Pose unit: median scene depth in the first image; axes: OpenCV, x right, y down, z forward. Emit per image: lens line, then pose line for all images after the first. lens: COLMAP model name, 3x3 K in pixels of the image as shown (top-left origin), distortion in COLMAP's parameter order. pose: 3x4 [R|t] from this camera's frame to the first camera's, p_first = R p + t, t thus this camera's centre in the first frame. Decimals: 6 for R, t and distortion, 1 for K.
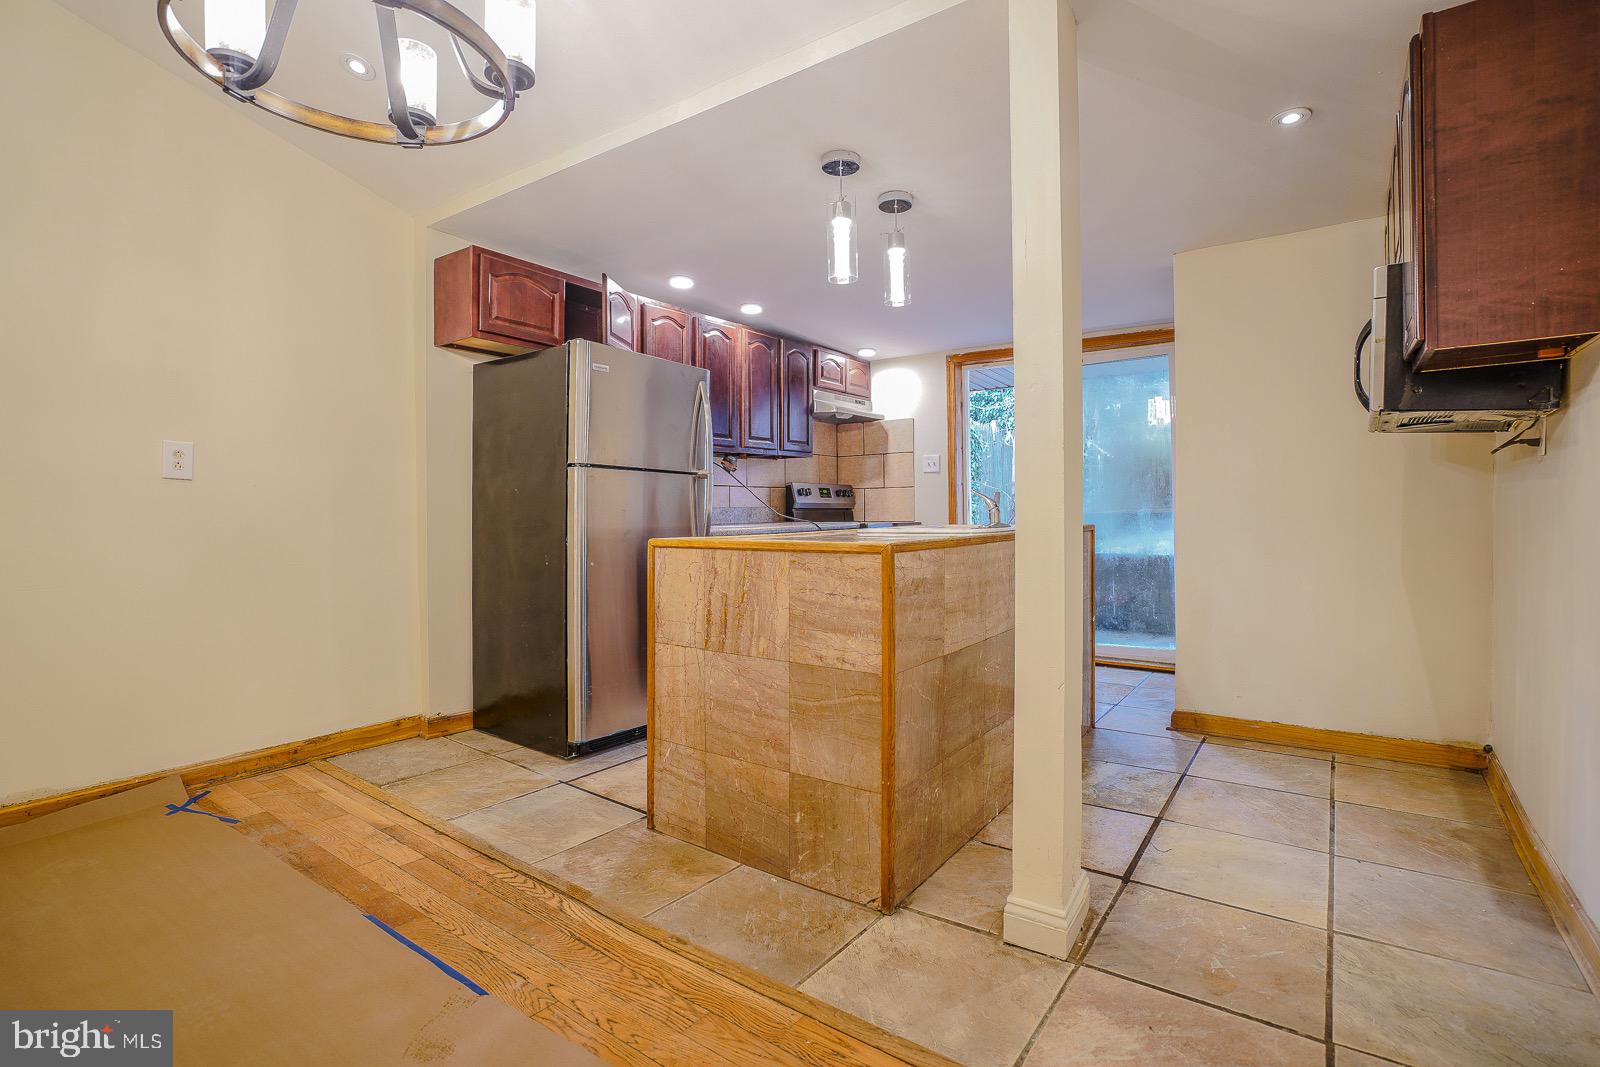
lens RADIAL K [[741.5, 0, 815.9], [0, 741.5, 519.0], [0, 0, 1]] dist [-0.055649, 0.018619]
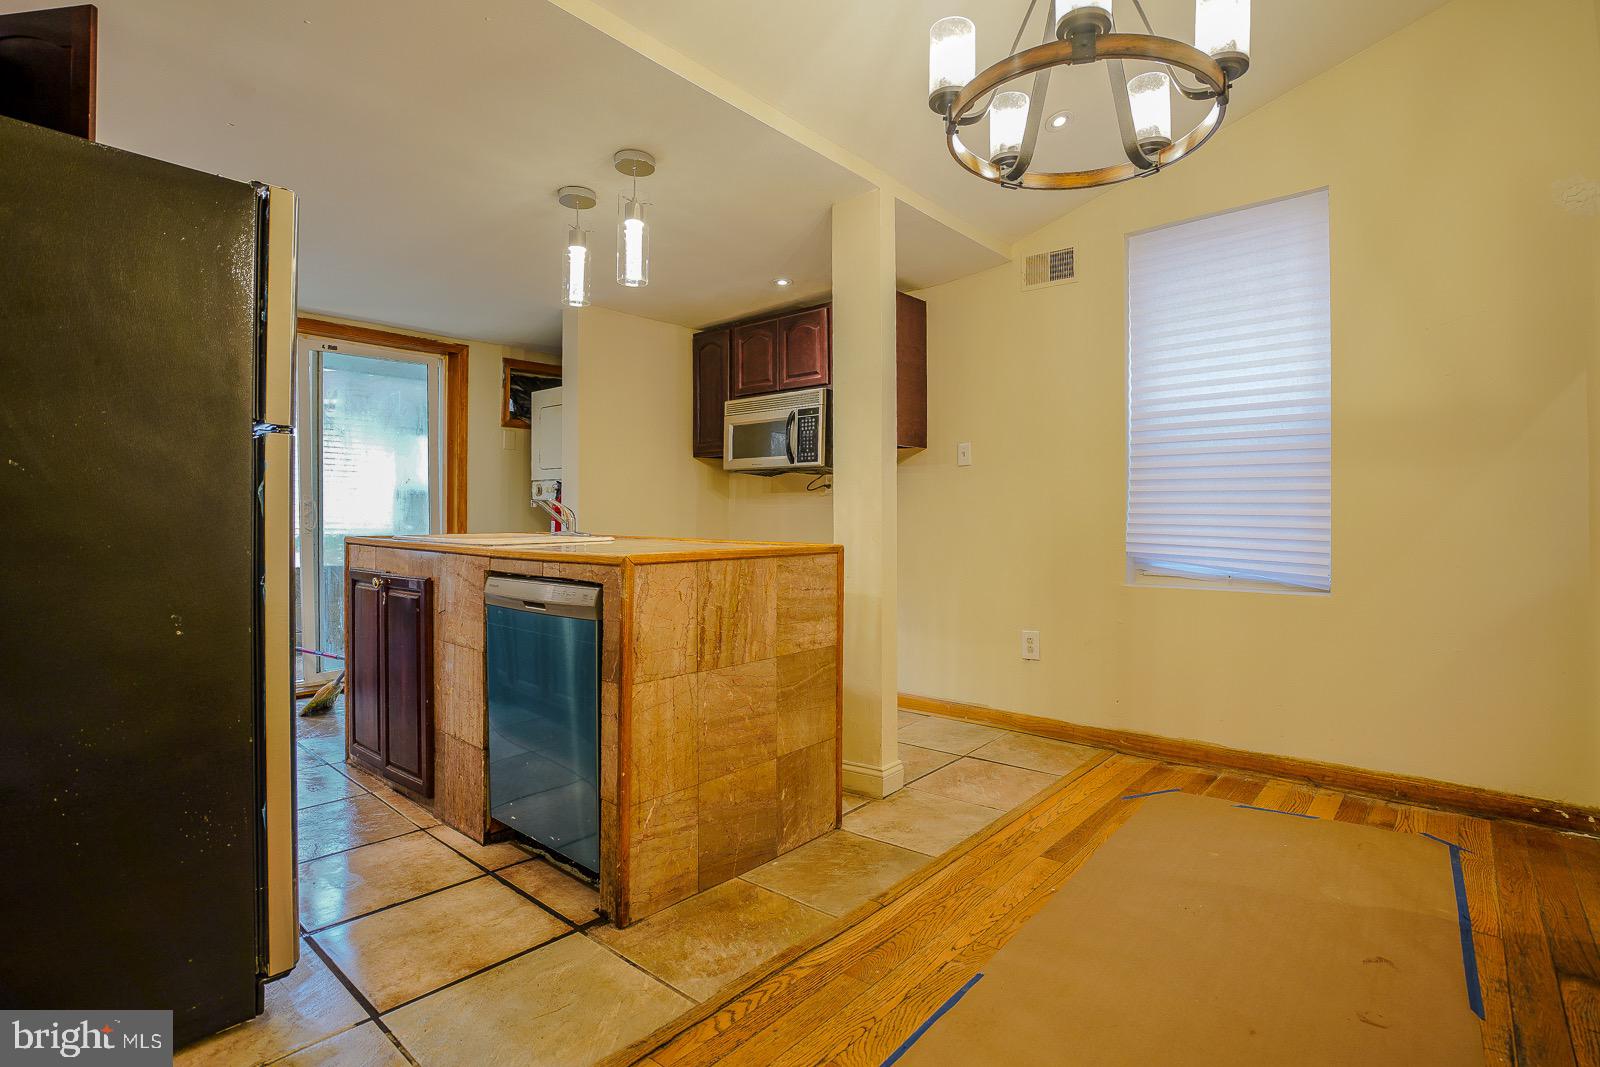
lens RADIAL K [[741.5, 0, 836.4], [0, 741.5, 512.7], [0, 0, 1]] dist [-0.055649, 0.018619]
pose [[0.096736, 0.011881, 0.995239, -1.123001], [0.009515, 0.999872, -0.012861, -0.007168], [-0.995265, 0.010714, 0.096611, 0.797925]]
